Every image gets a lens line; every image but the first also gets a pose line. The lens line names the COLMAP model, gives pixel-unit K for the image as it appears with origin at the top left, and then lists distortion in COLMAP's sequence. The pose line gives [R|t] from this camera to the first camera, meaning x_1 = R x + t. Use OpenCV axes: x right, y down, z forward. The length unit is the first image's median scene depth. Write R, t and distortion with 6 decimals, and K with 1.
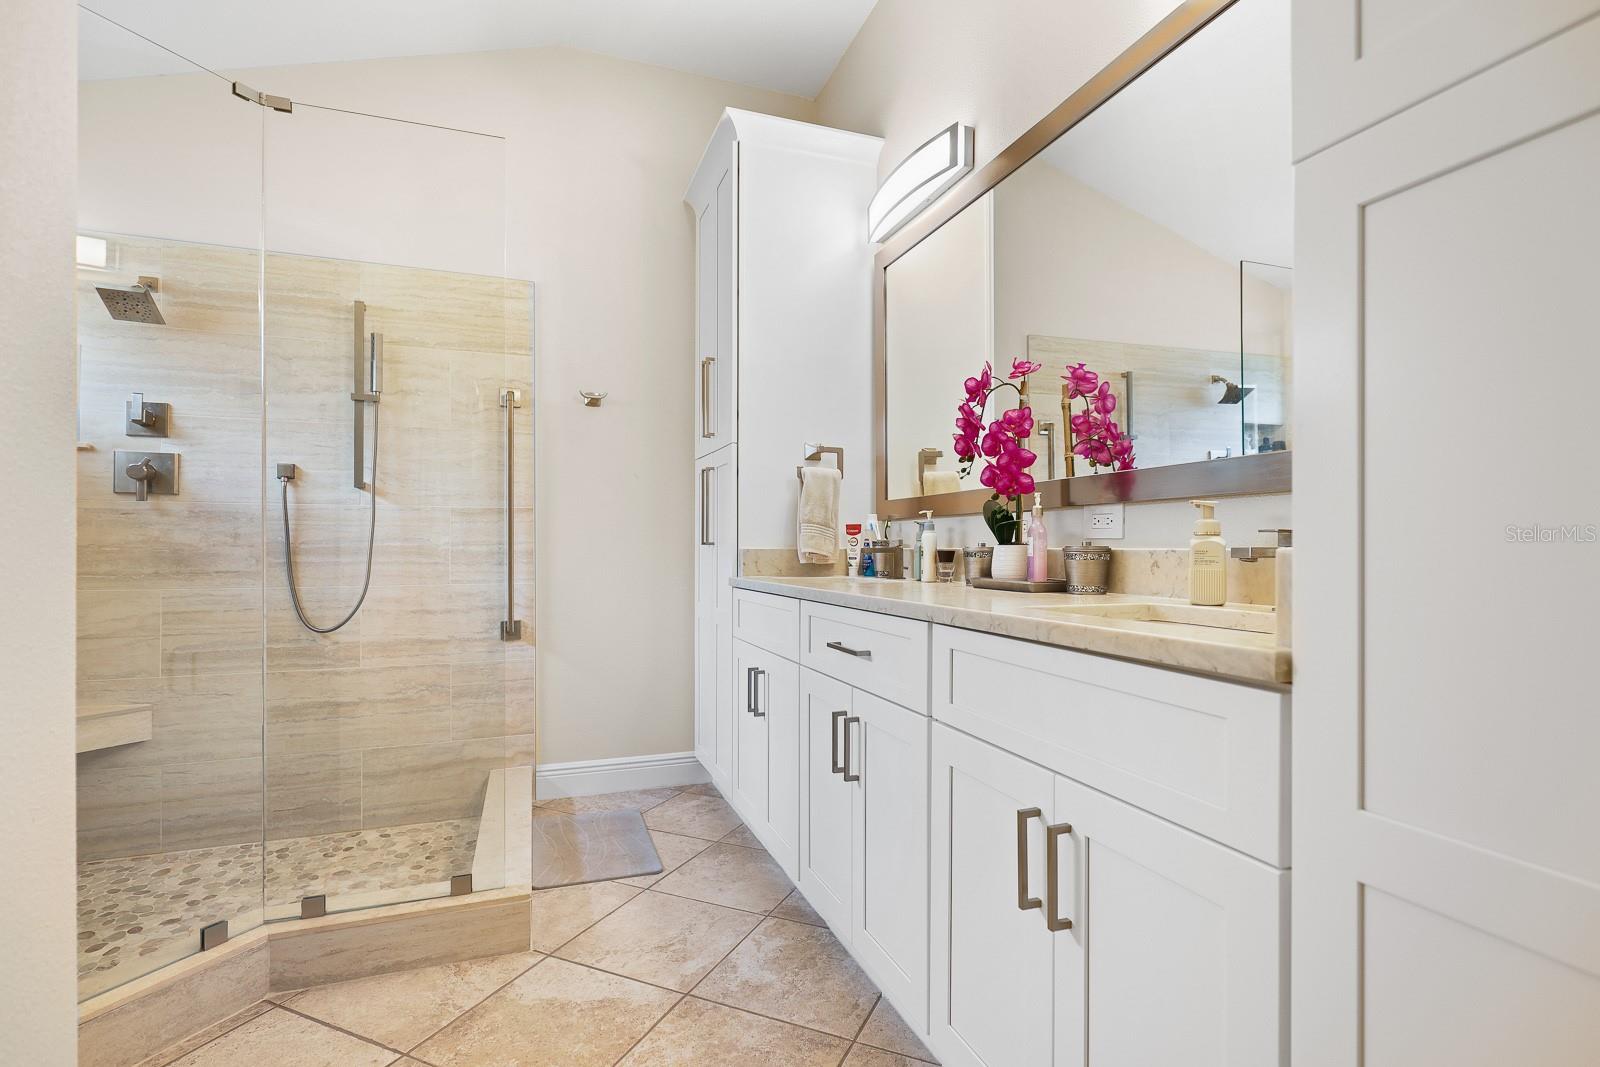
lens RADIAL K [[768.0, 0, 799.5], [0, 768.0, 538.8], [0, 0, 1]] dist [0.002902, -0.000060]
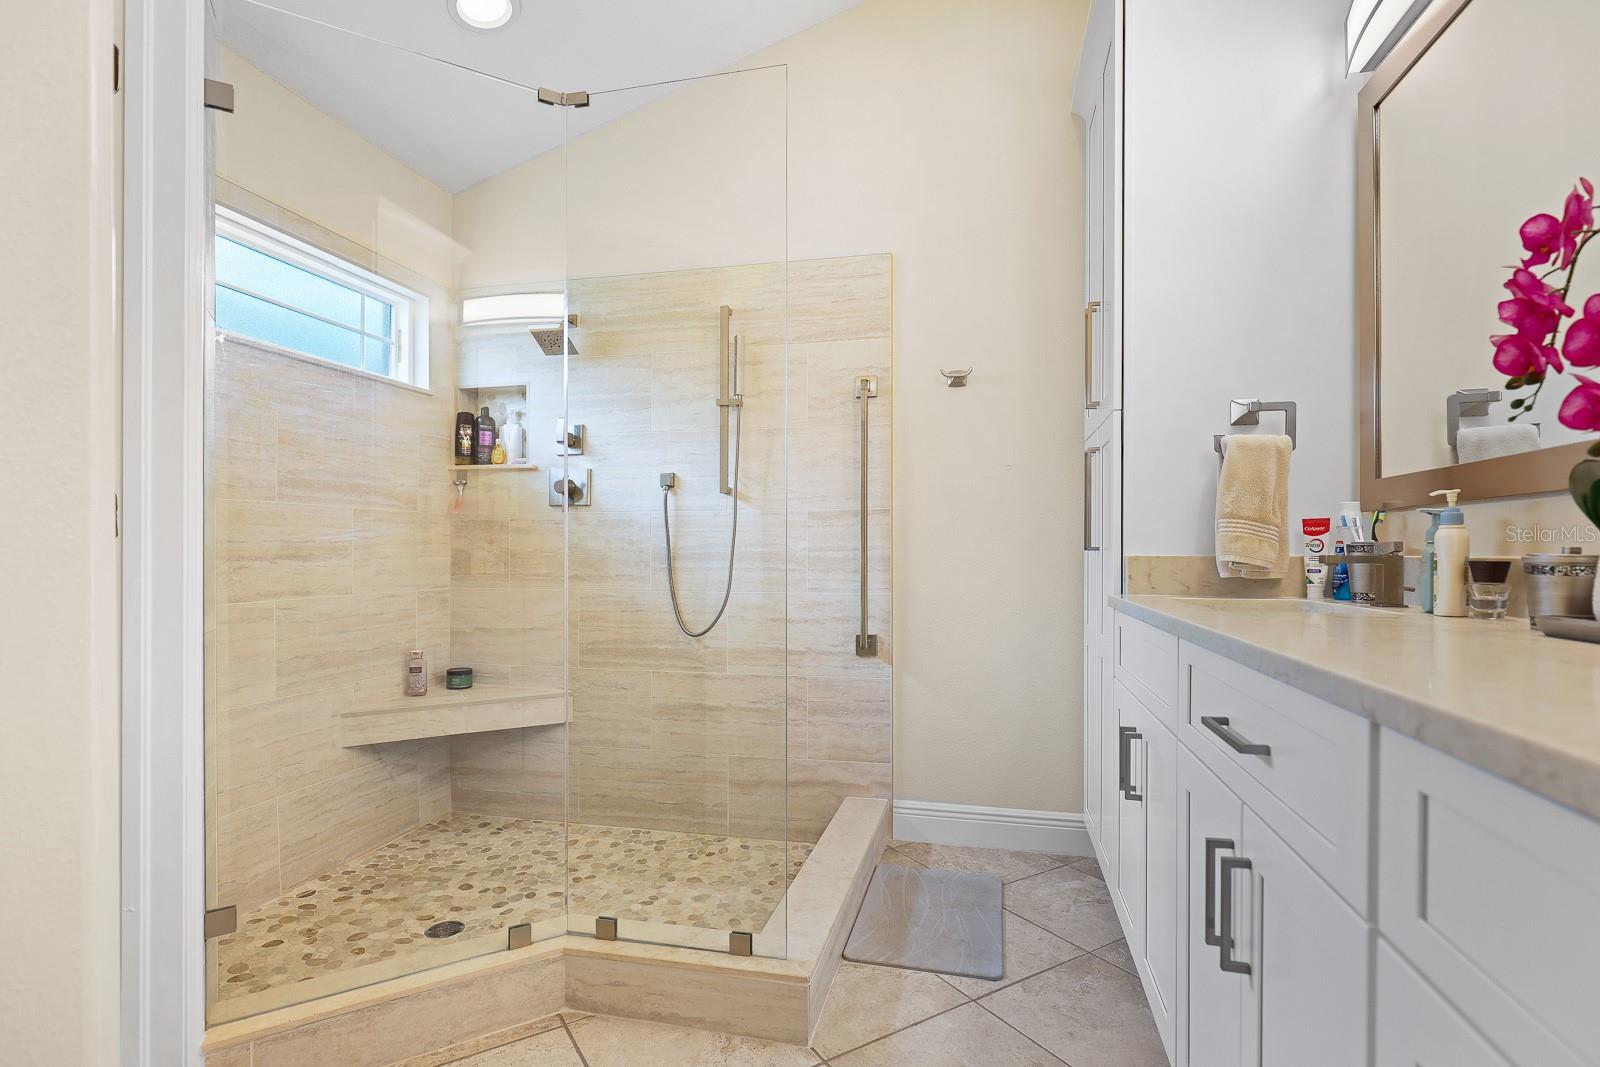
lens RADIAL K [[779.9, 0, 804.4], [0, 779.9, 550.7], [0, 0, 1]] dist [0.000191, -0.000436]
pose [[0.835373, -0.000229, -0.549683, 0.074074], [0.005322, 0.999956, 0.007671, 0.000952], [0.549658, -0.009333, 0.835338, 0.222436]]
